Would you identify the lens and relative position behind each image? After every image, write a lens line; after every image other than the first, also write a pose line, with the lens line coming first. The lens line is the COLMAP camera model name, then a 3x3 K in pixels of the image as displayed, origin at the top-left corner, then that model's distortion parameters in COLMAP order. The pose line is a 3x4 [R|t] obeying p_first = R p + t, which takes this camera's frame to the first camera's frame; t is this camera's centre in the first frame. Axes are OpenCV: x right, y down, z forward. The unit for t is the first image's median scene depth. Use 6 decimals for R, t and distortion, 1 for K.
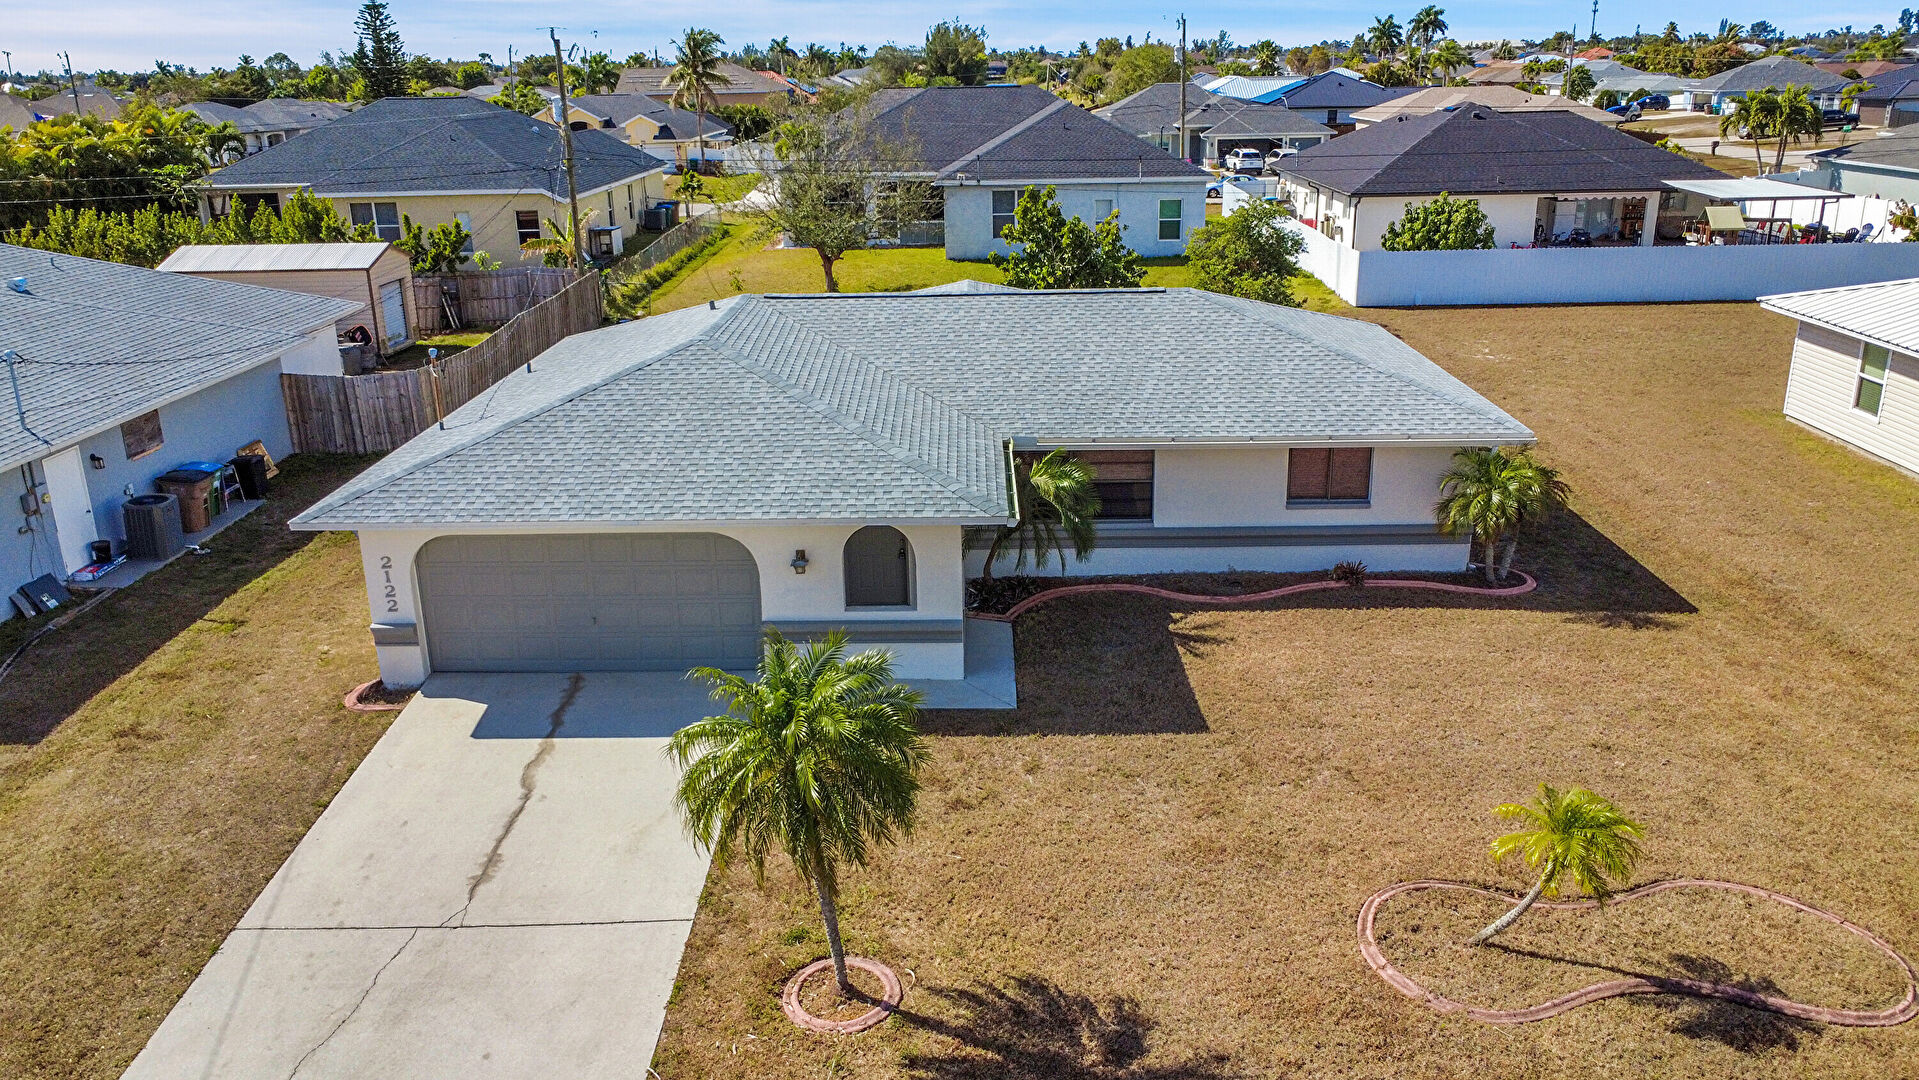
lens RADIAL K [[1428.0, 0, 953.9], [0, 1428.0, 548.8], [0, 0, 1]] dist [-0.002032, 0.002430]
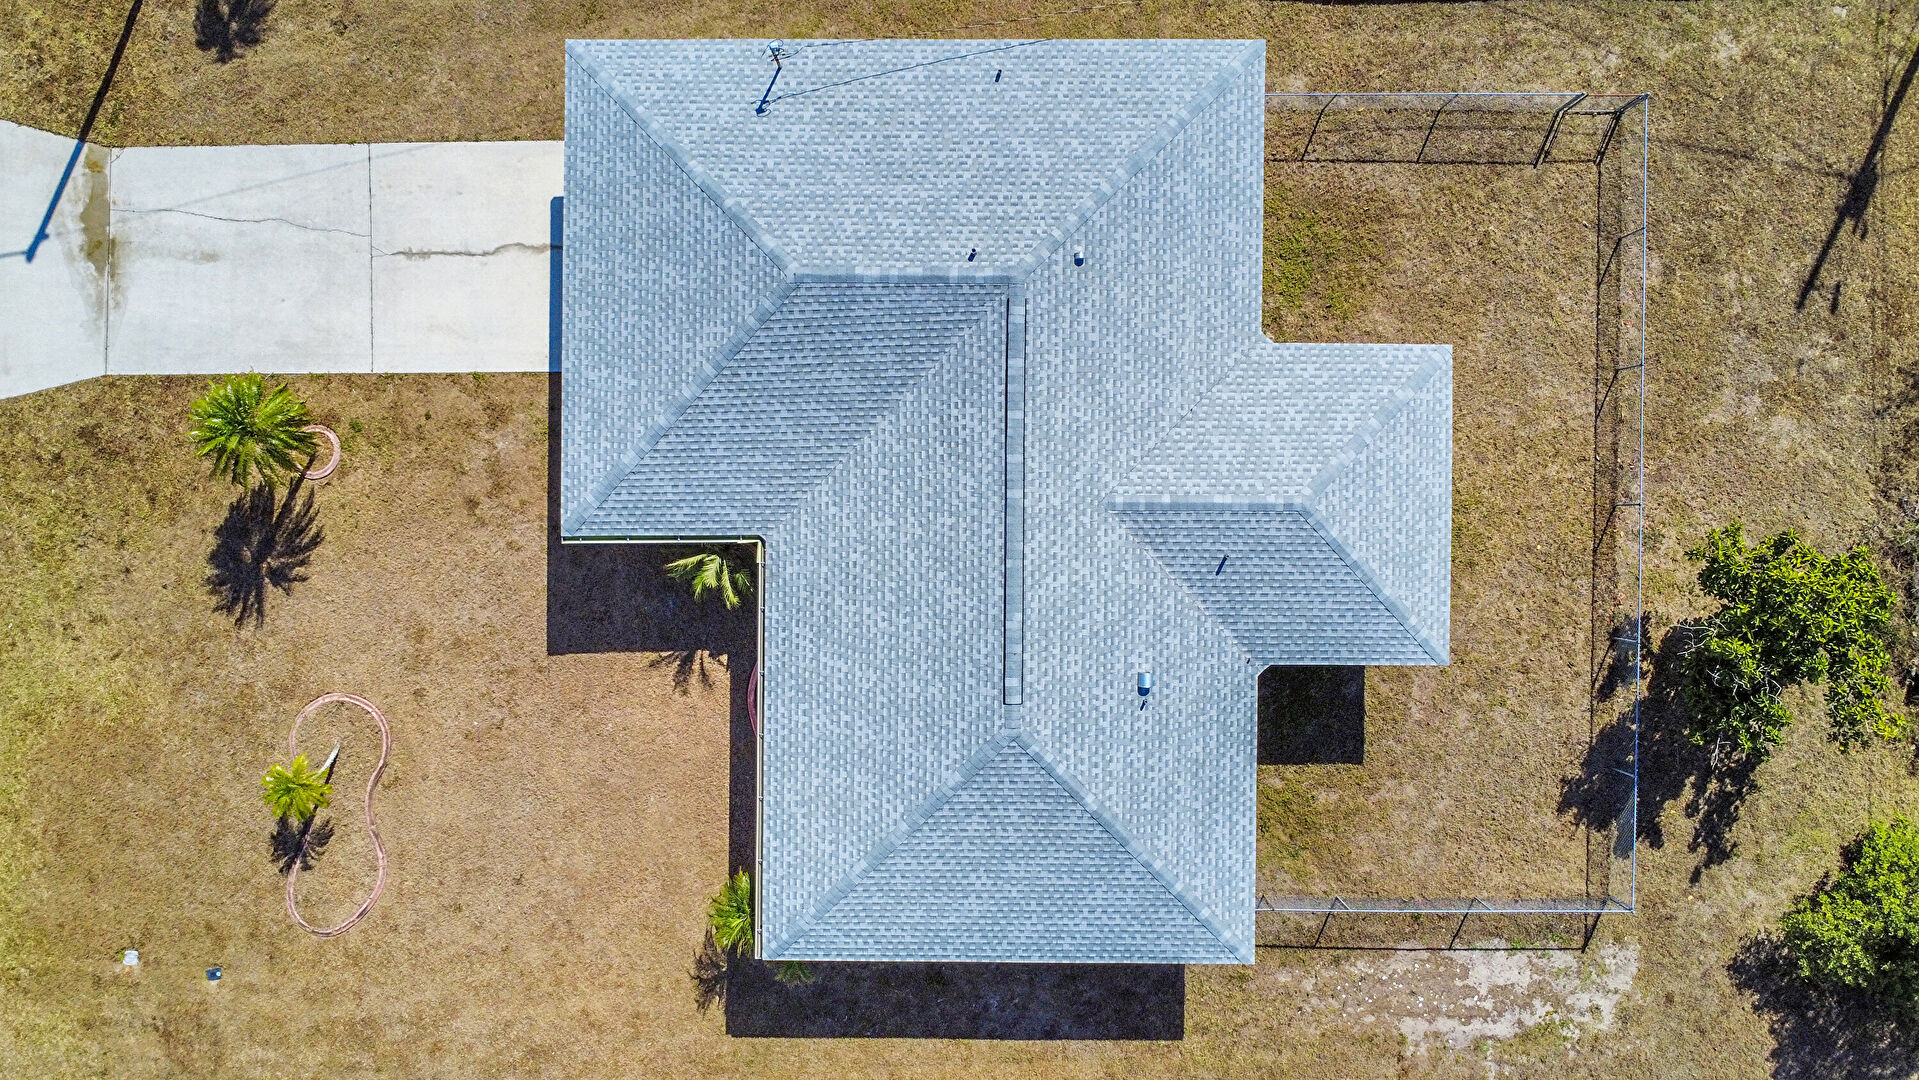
lens RADIAL K [[1428.0, 0, 953.9], [0, 1428.0, 548.8], [0, 0, 1]] dist [-0.002032, 0.002430]
pose [[0.017845, 0.999492, 0.026418, 0.017992], [-0.320727, -0.019304, 0.946975, -1.260023], [0.947004, -0.025371, 0.320219, 0.738497]]
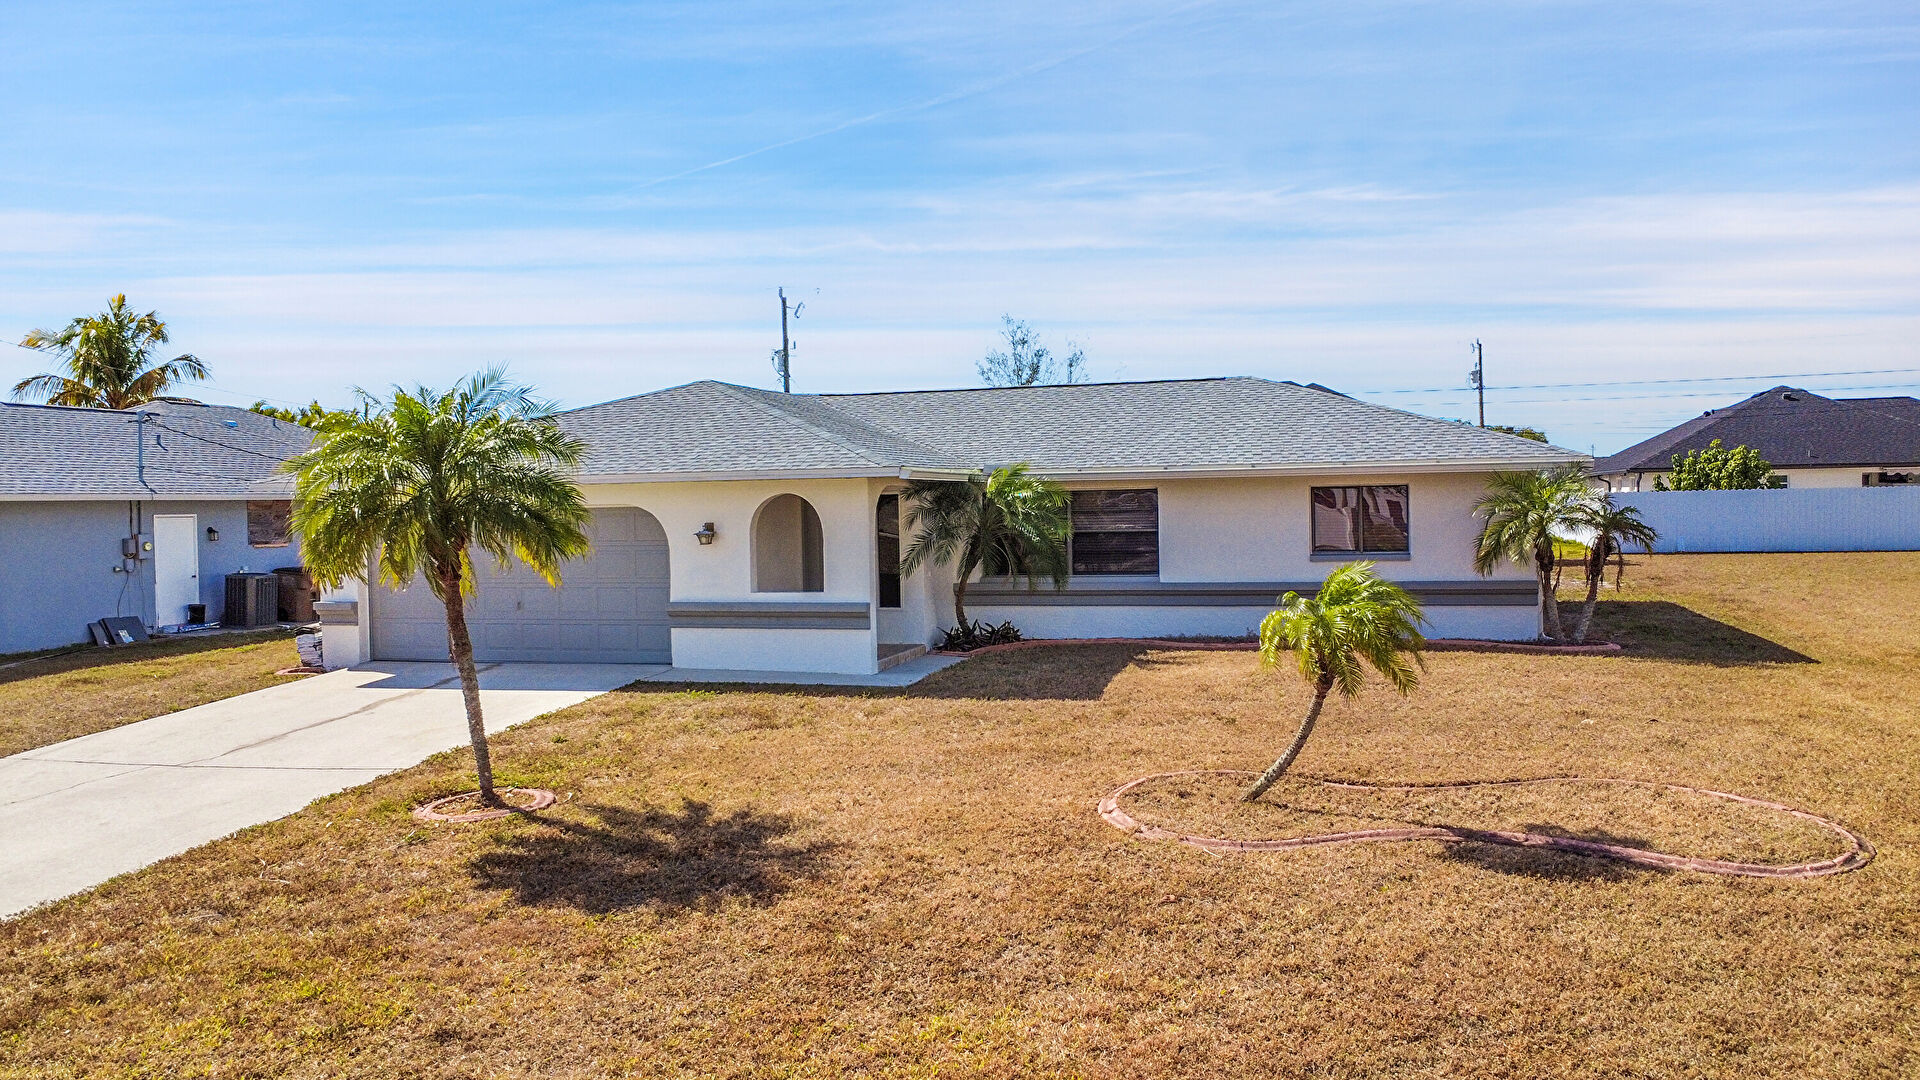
lens RADIAL K [[1461.9, 0, 959.6], [0, 1461.9, 558.5], [0, 0, 1]] dist [-0.003393, -0.000382]
pose [[0.967114, 0.010695, -0.254119, 0.255171], [-0.081631, 0.959312, -0.270292, 0.231420], [0.240888, 0.282147, 0.928636, 0.120999]]
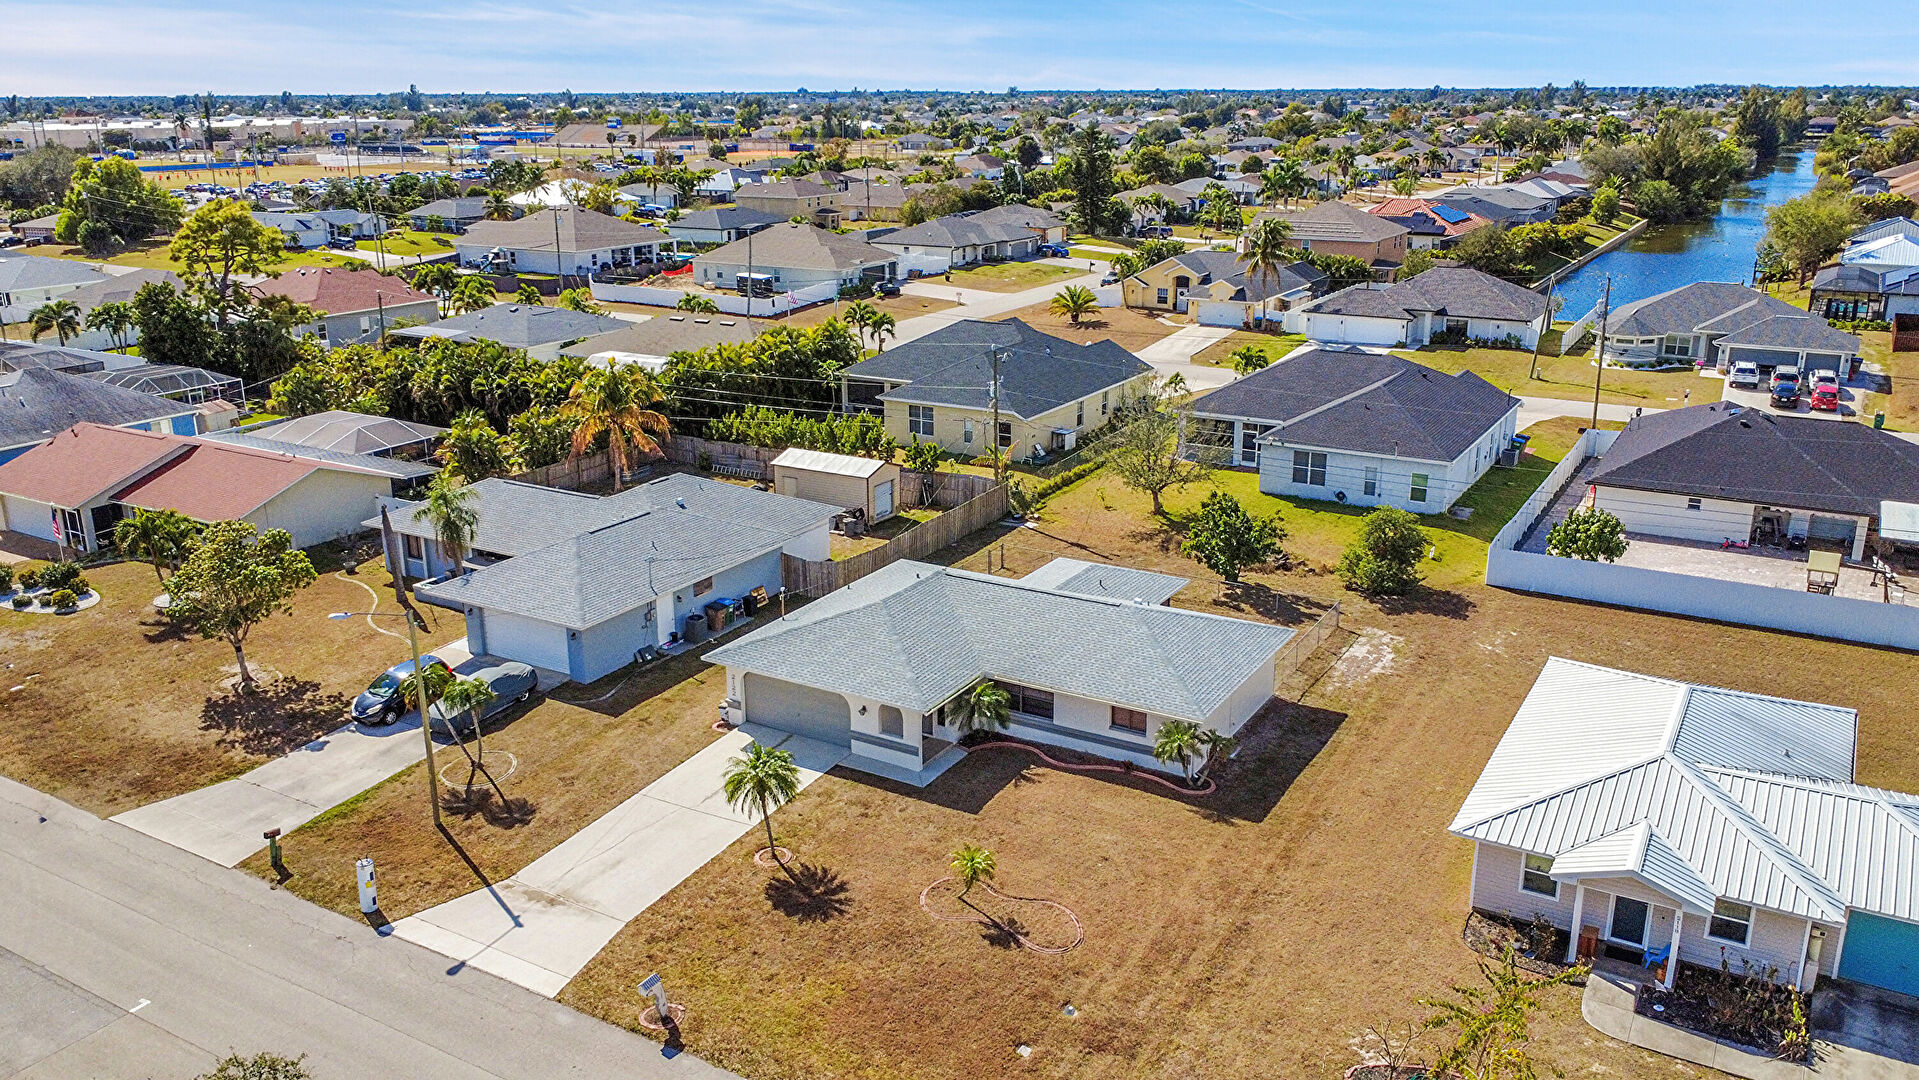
lens RADIAL K [[1461.2, 0, 959.1], [0, 1461.2, 558.5], [0, 0, 1]] dist [-0.003393, -0.000382]
pose [[0.871611, 0.164364, -0.461822, 1.004723], [-0.171314, 0.984841, 0.027181, -0.300133], [0.459289, 0.055425, 0.886556, -1.035542]]
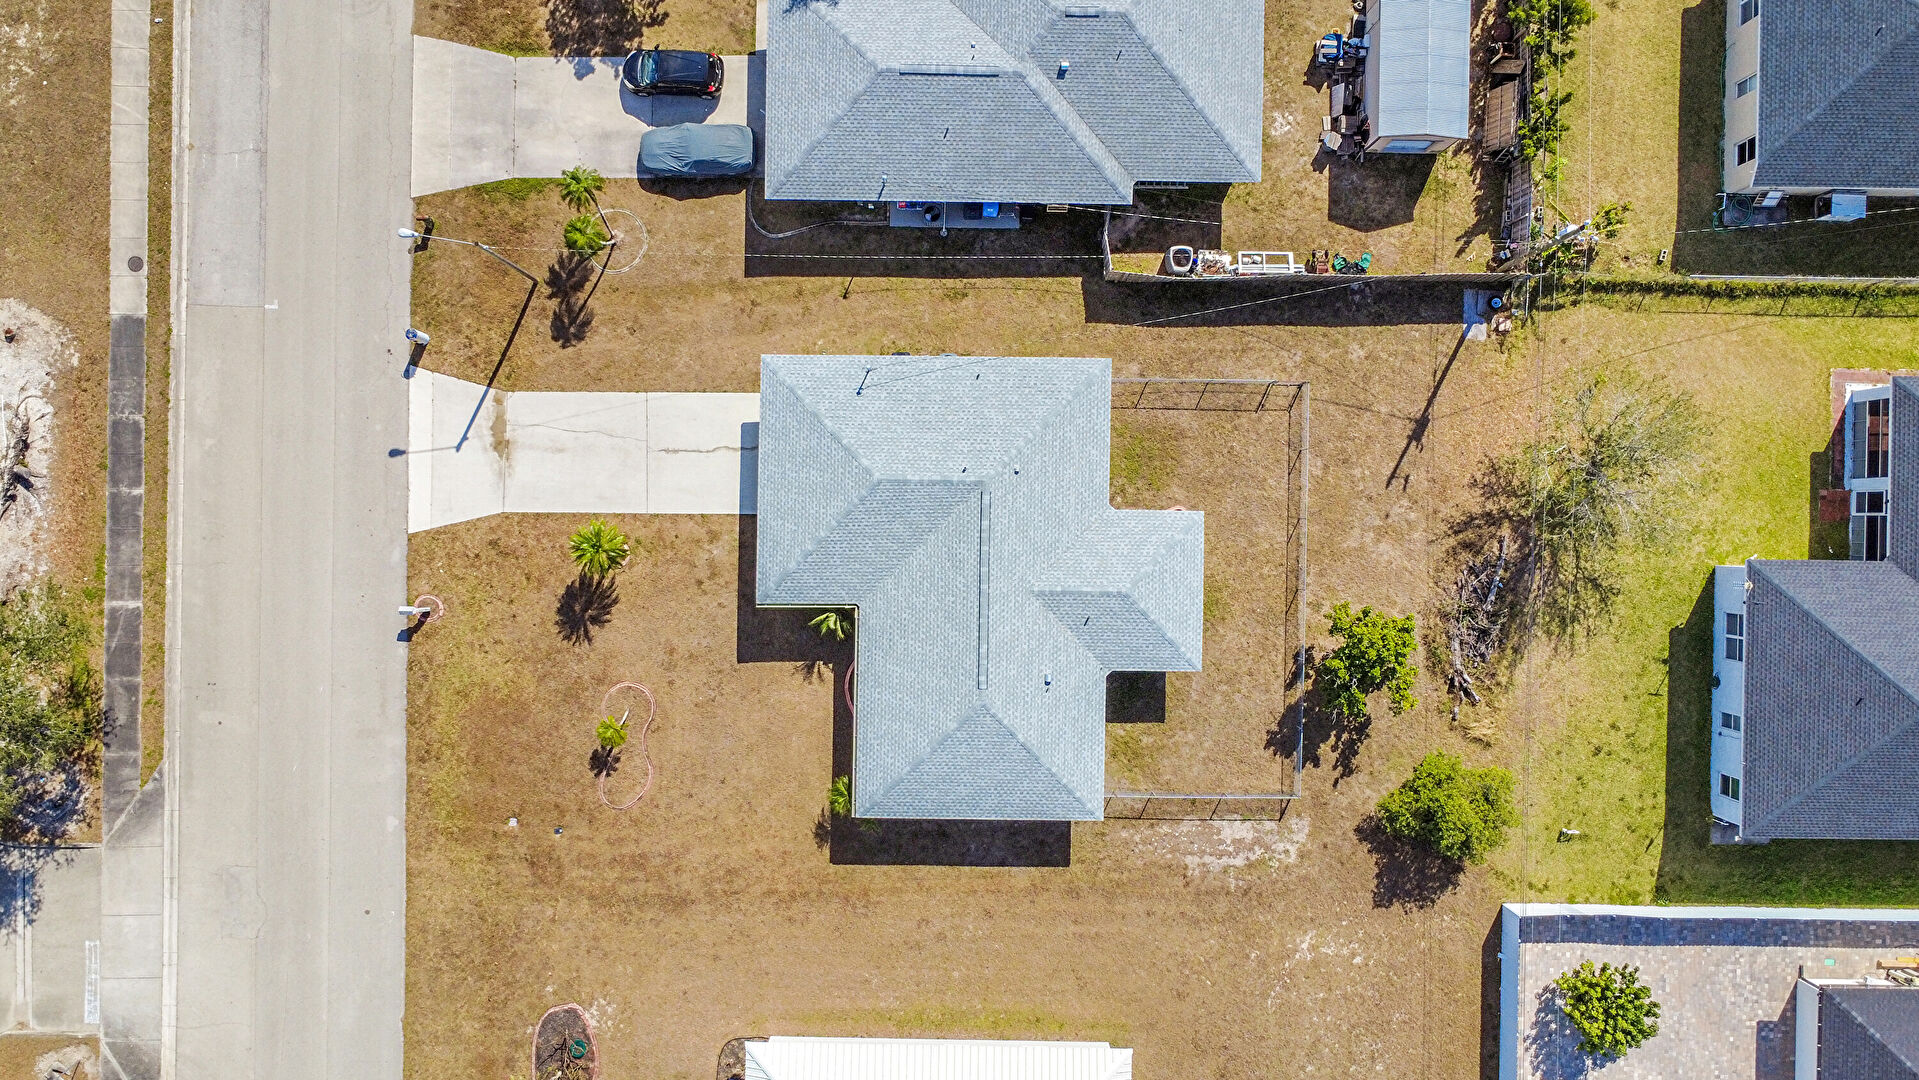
lens RADIAL K [[1428.0, 0, 953.9], [0, 1428.0, 548.8], [0, 0, 1]] dist [-0.002032, 0.002430]
pose [[0.009921, 0.999549, 0.028341, -0.122764], [-0.328863, -0.023504, 0.944085, -2.377739], [0.944326, -0.018687, 0.328481, 0.339394]]
